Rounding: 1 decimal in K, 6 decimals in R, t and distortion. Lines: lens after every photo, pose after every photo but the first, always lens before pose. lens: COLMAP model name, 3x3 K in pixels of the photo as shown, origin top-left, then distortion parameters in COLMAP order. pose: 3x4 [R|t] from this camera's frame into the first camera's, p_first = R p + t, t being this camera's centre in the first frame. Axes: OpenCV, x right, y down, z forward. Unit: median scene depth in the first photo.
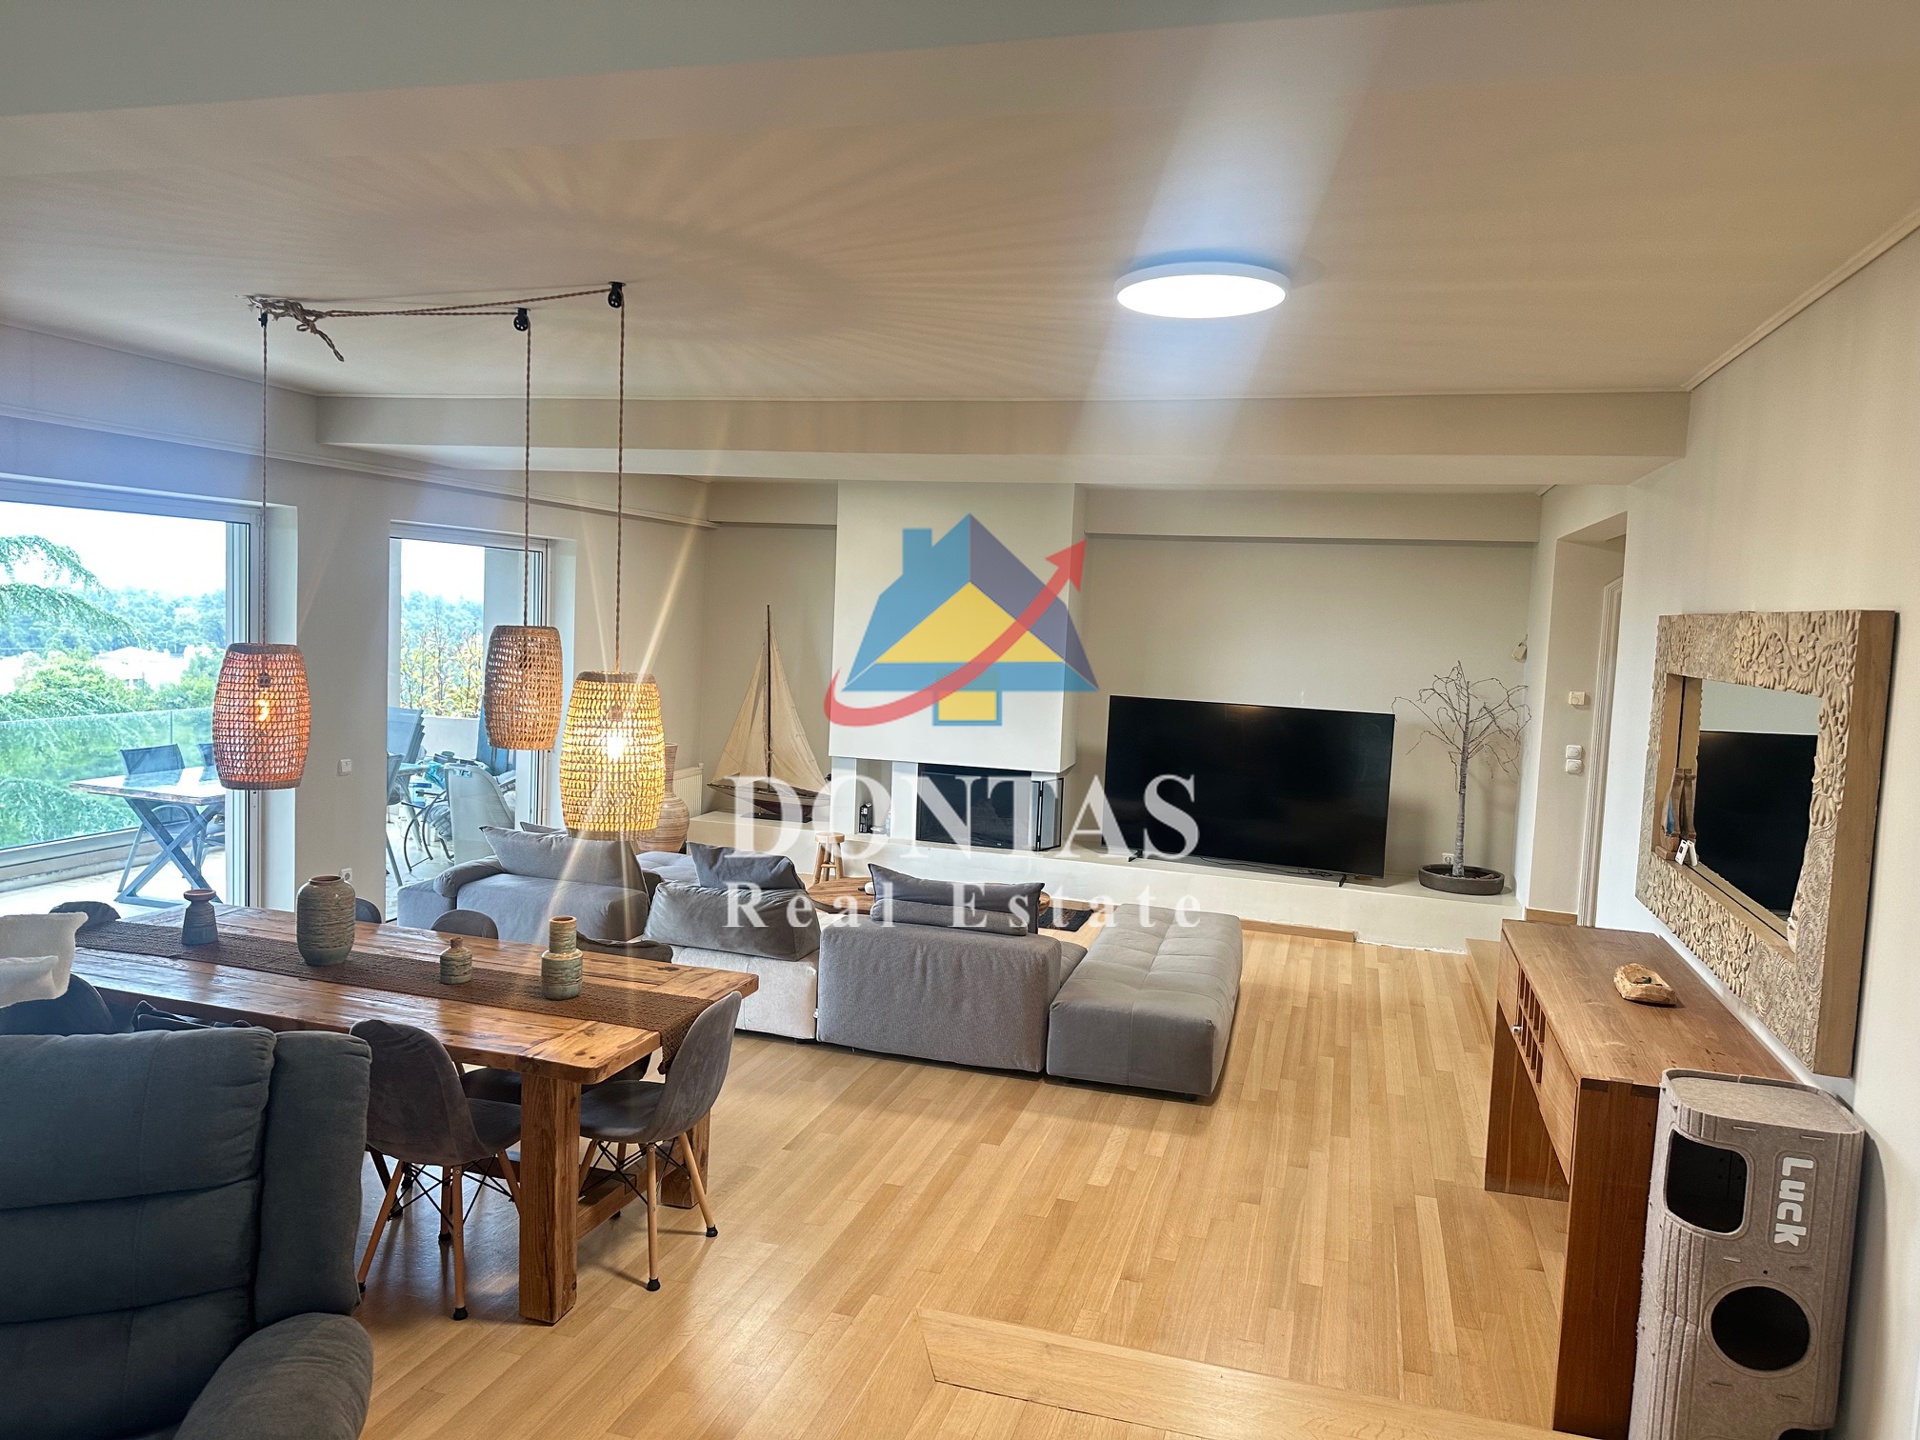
lens RADIAL K [[1339.4, 0, 967.6], [0, 1339.4, 716.6], [0, 0, 1]] dist [0.098827, -0.138969]
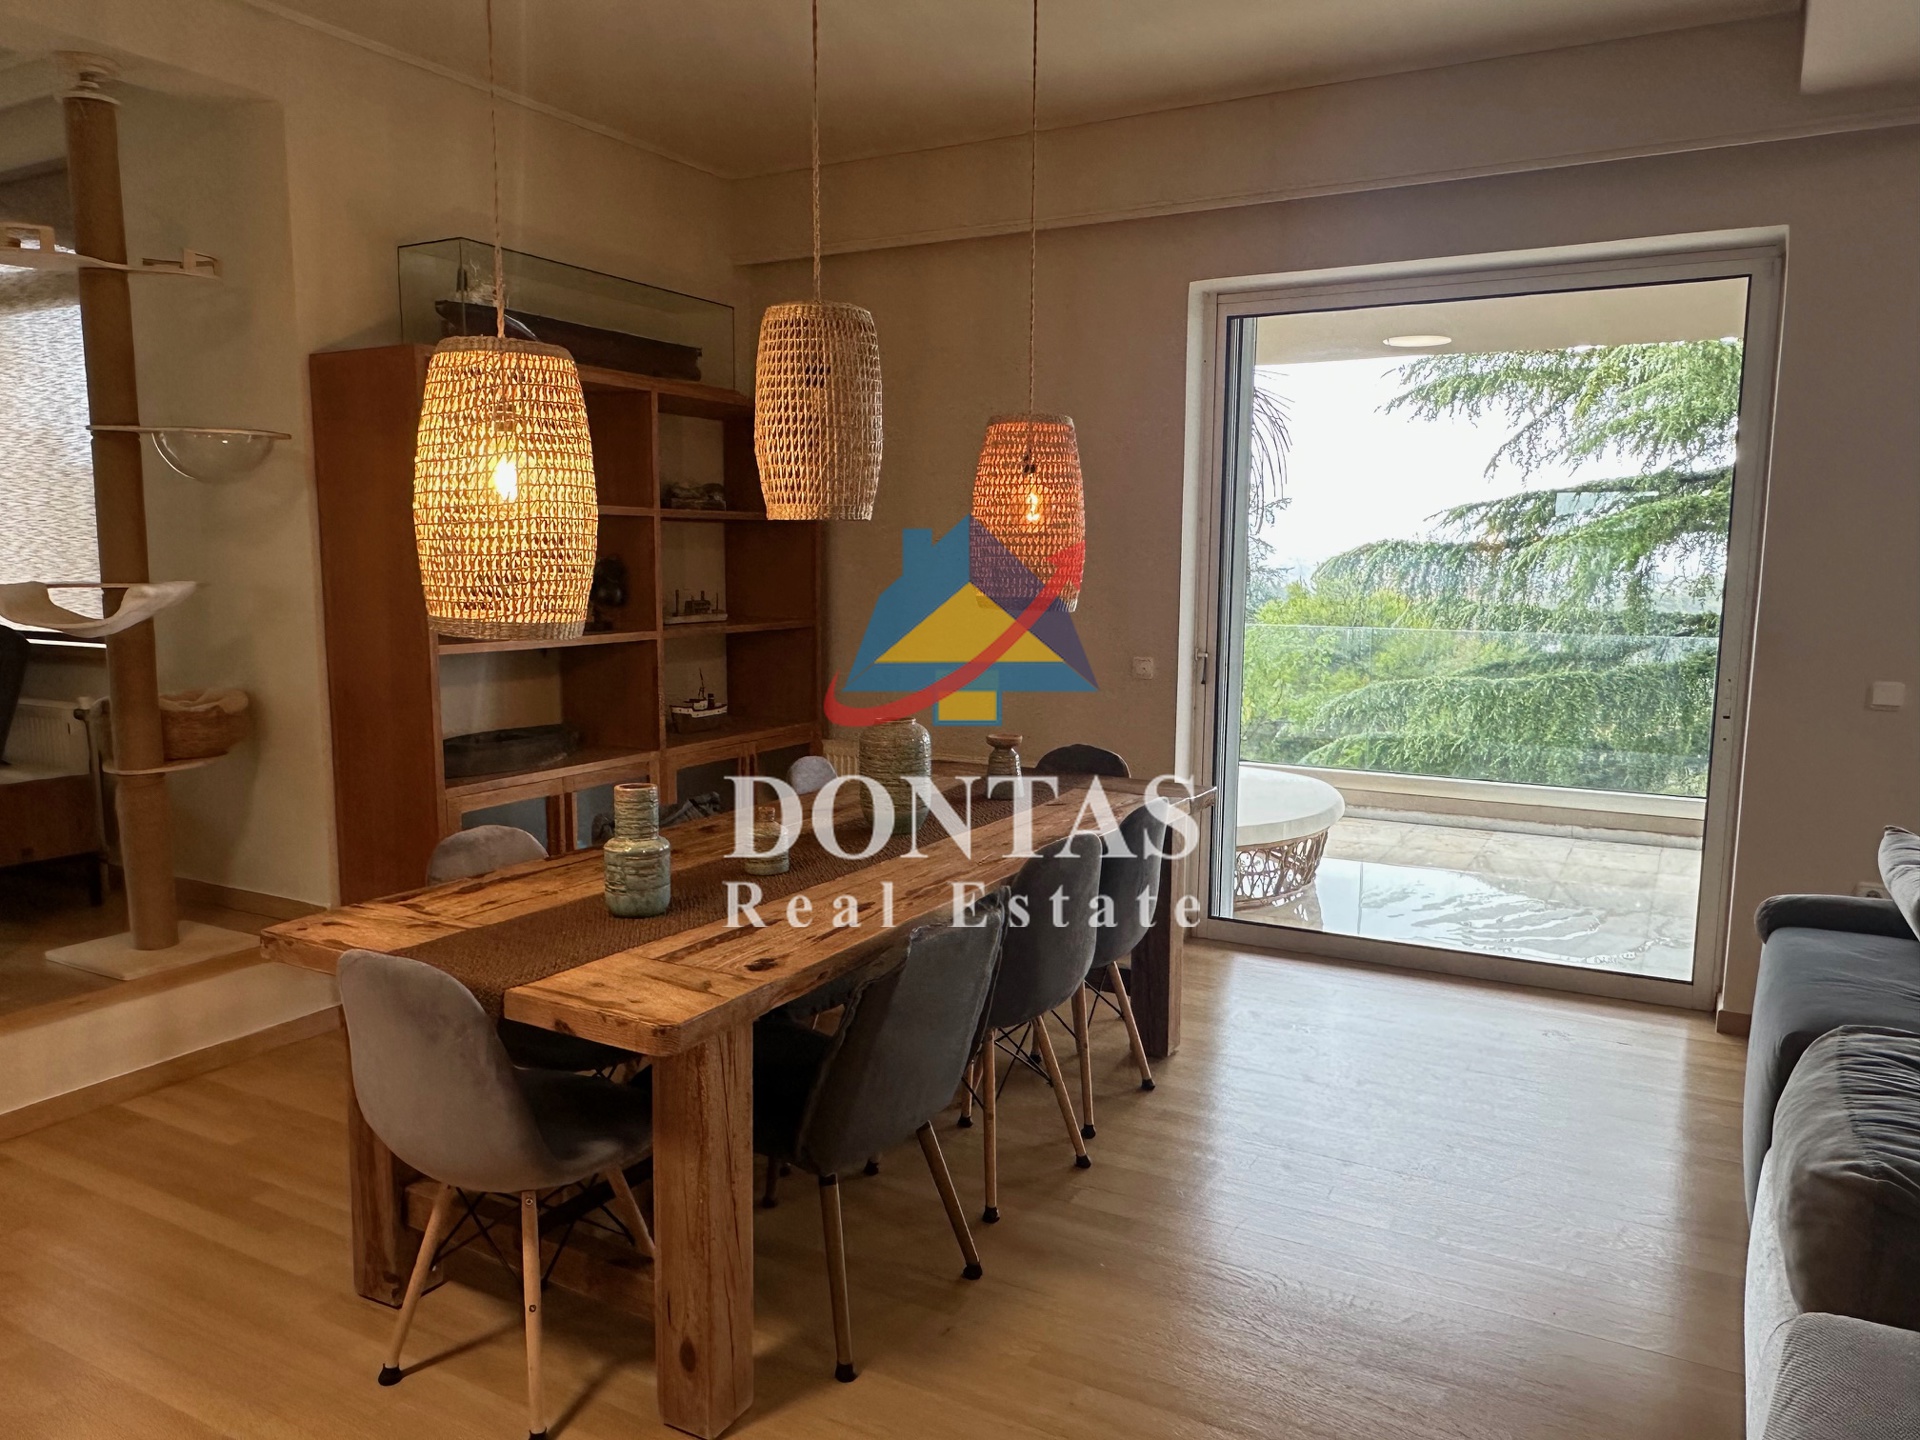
lens RADIAL K [[1370.0, 0, 954.8], [0, 1370.0, 734.6], [0, 0, 1]] dist [0.000472, -0.002542]
pose [[-0.228528, 0.076954, -0.970491, 0.169639], [-0.092314, 0.990666, 0.100291, 0.035809], [0.969151, 0.112509, -0.219291, 0.843335]]
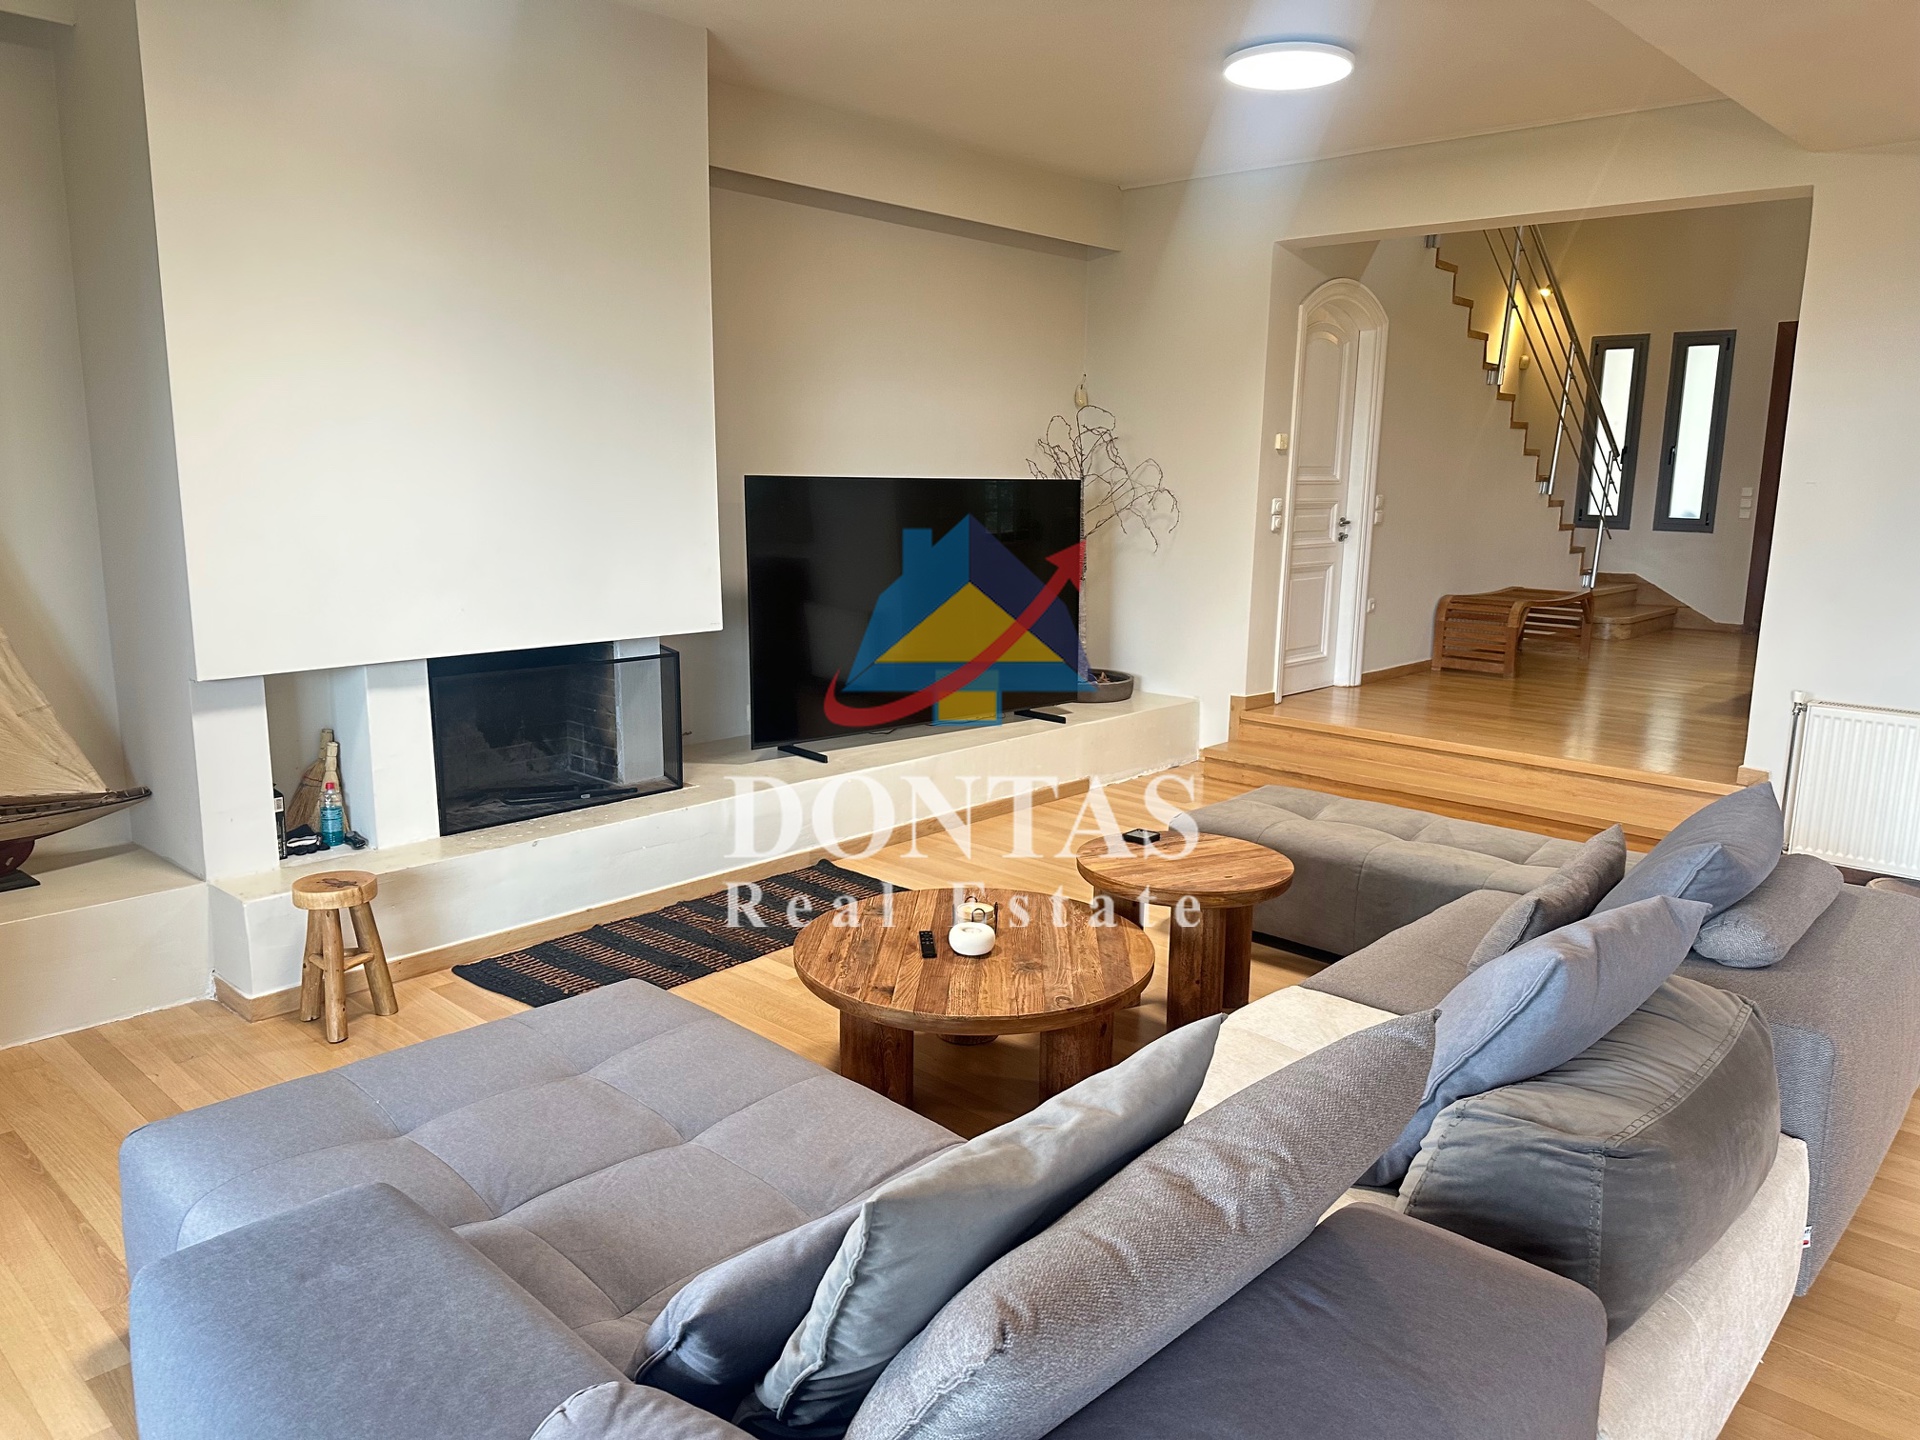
lens RADIAL K [[1339.4, 0, 967.6], [0, 1339.4, 716.6], [0, 0, 1]] dist [0.098827, -0.138969]
pose [[0.446777, -0.200571, 0.871873, -0.525750], [0.075428, 0.979520, 0.186683, -0.023431], [-0.891460, -0.017642, 0.452756, 0.996344]]
